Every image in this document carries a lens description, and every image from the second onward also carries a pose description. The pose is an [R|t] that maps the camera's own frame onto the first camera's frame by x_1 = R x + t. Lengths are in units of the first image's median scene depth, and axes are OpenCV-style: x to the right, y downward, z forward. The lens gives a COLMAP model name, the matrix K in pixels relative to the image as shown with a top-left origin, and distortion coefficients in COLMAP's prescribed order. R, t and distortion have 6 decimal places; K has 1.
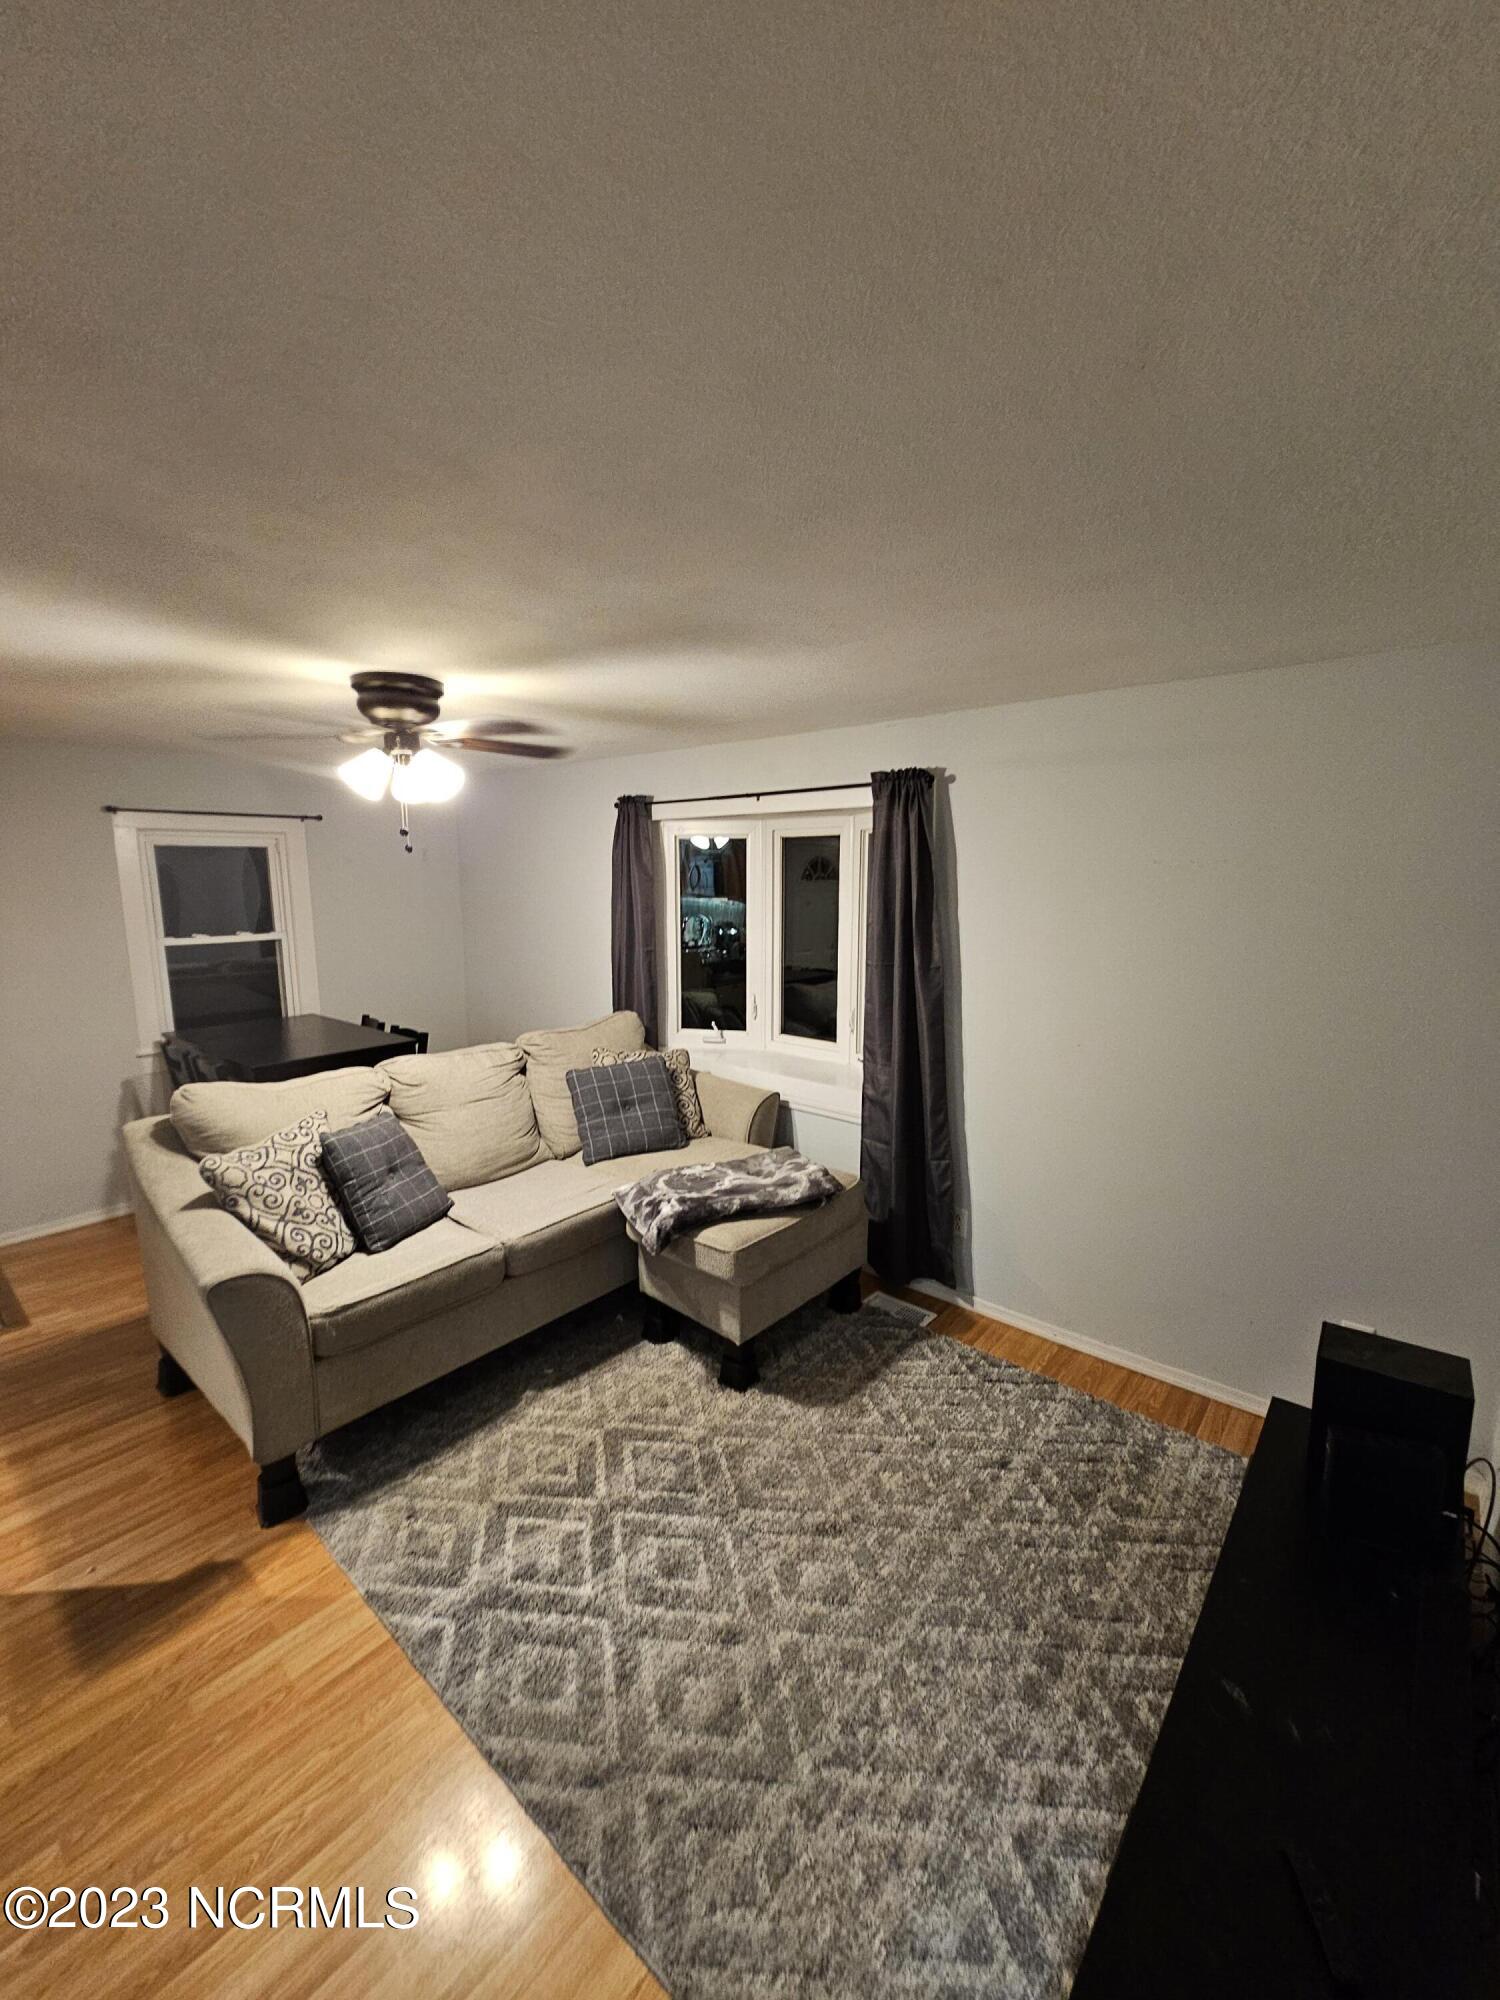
lens RADIAL K [[818.8, 0, 754.5], [0, 818.8, 1001.6], [0, 0, 1]] dist [0.000154, -0.000714]
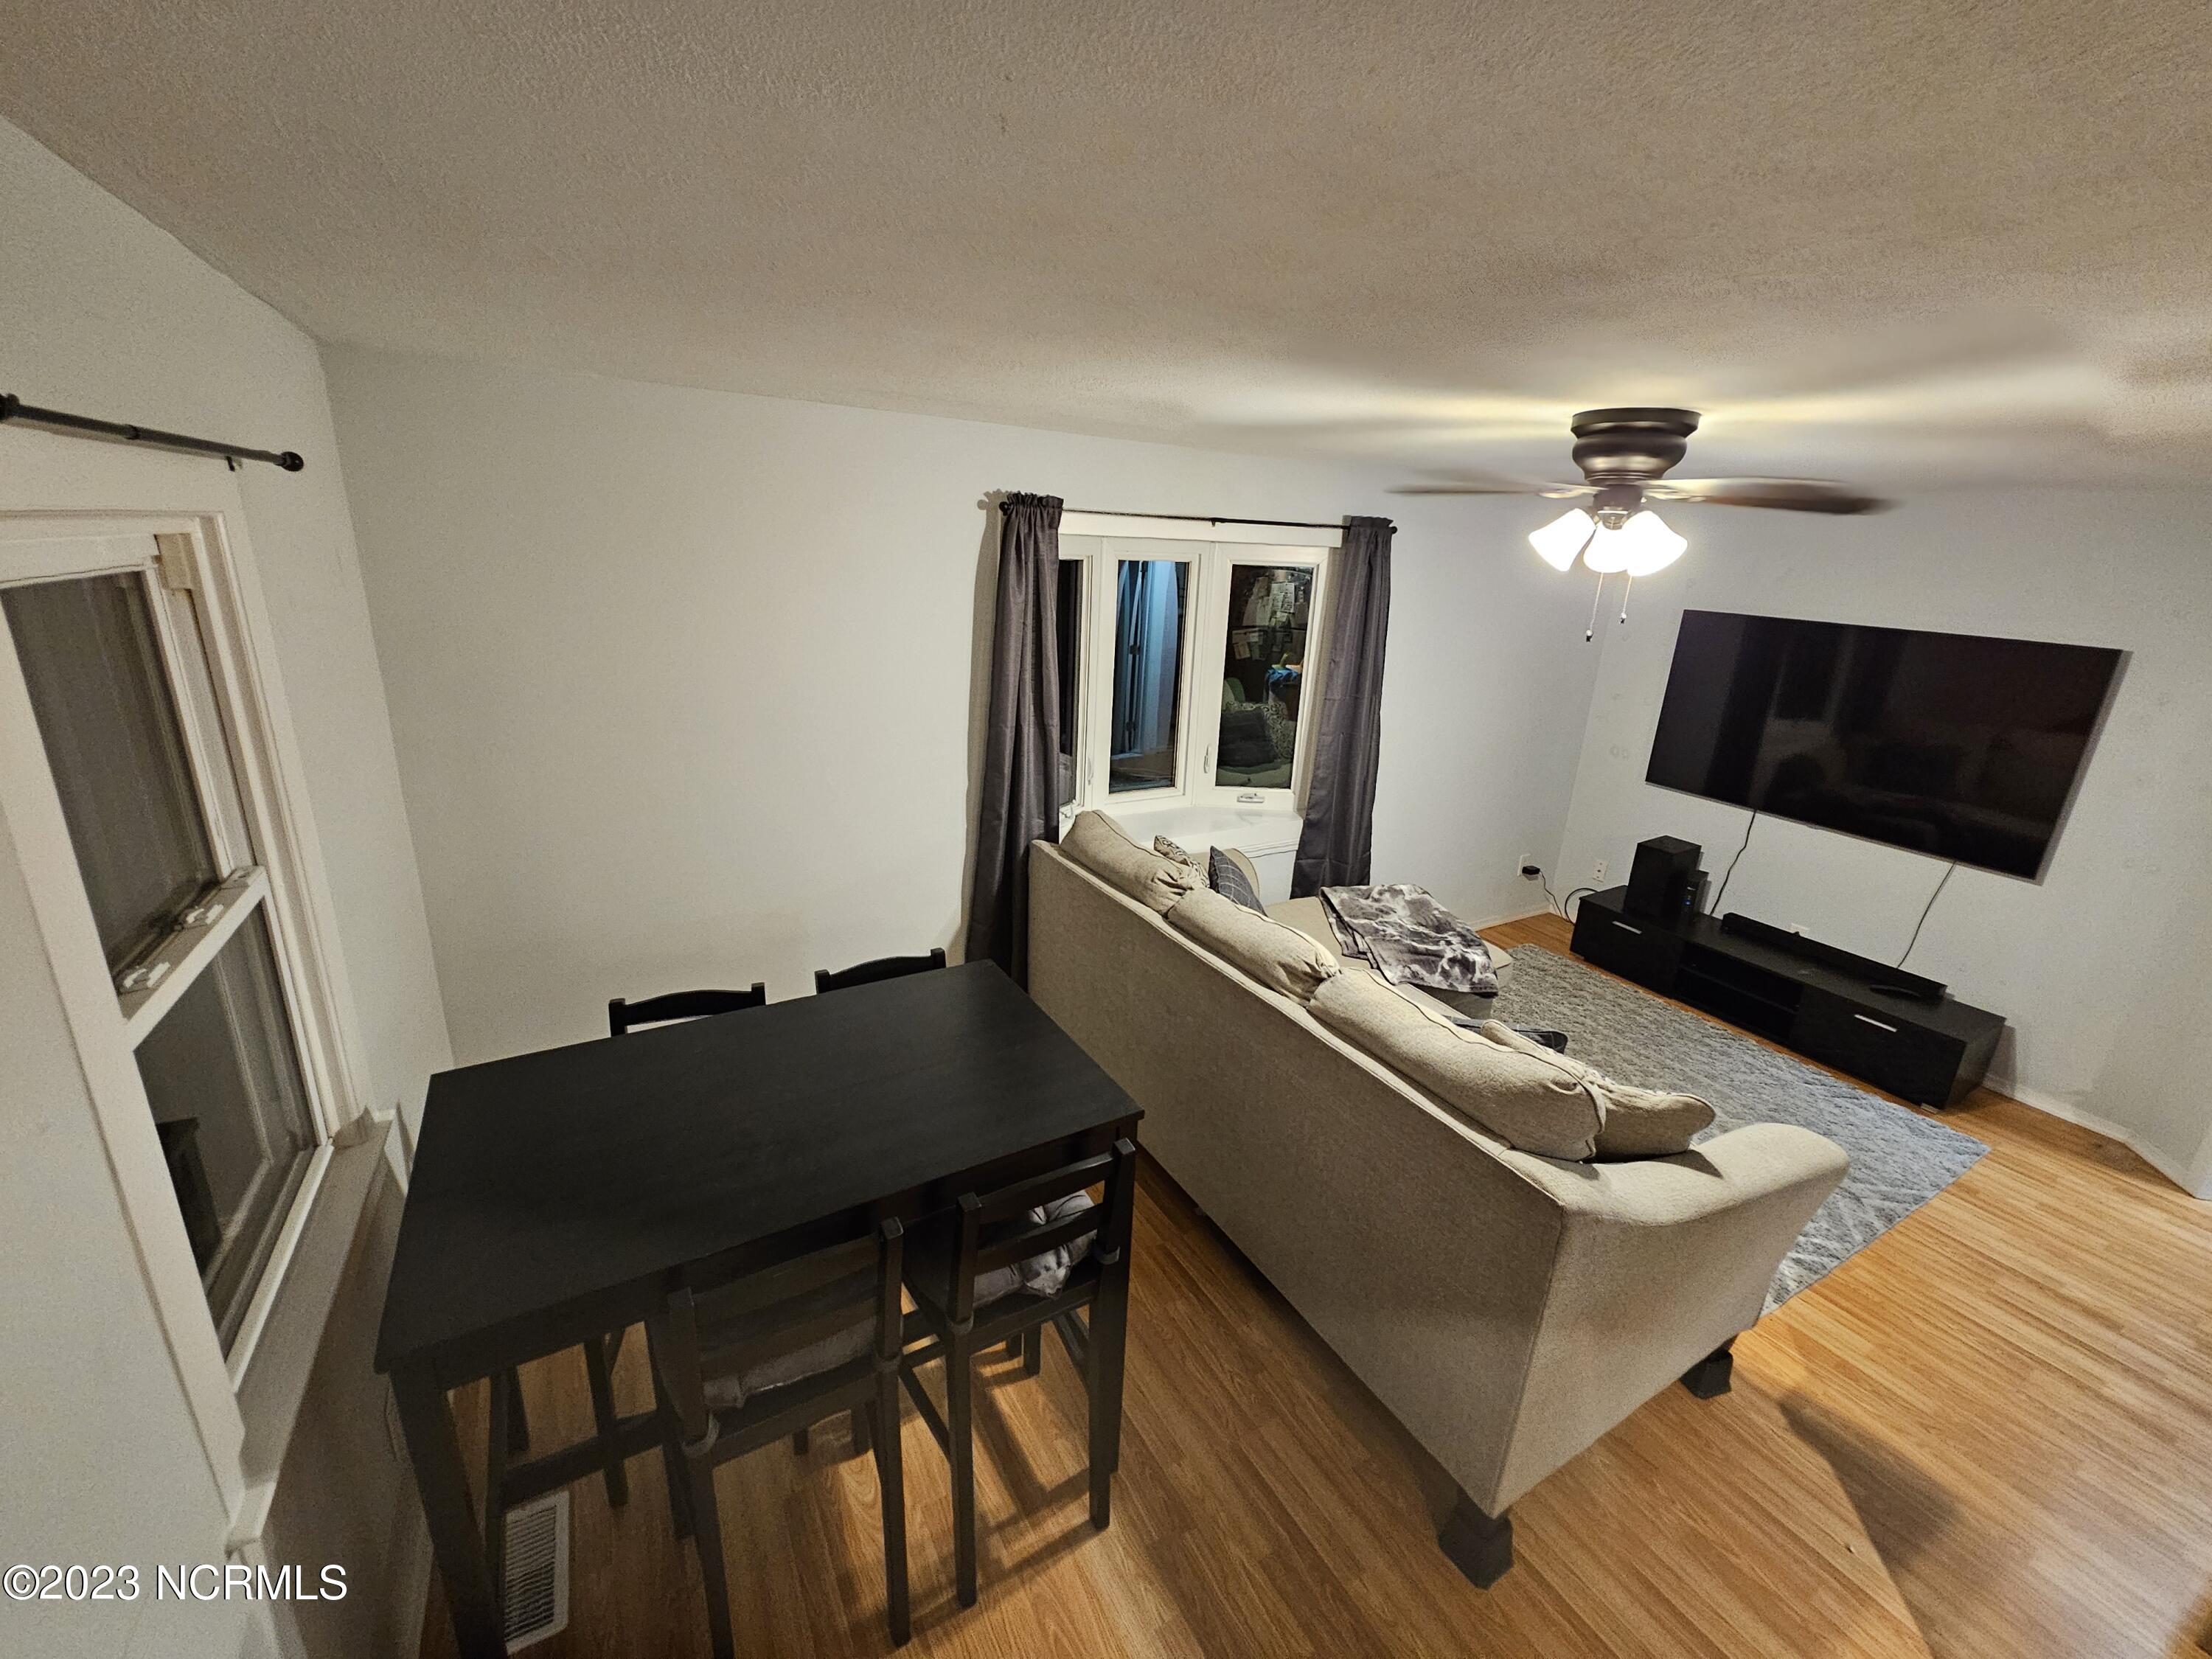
lens RADIAL K [[905.6, 0, 1087.7], [0, 905.6, 827.9], [0, 0, 1]] dist [0.000154, -0.000714]
pose [[0.332537, -0.271127, 0.903277, -1.160696], [0.101872, 0.962507, 0.251401, -0.230261], [-0.937572, 0.008418, 0.347689, 0.952199]]
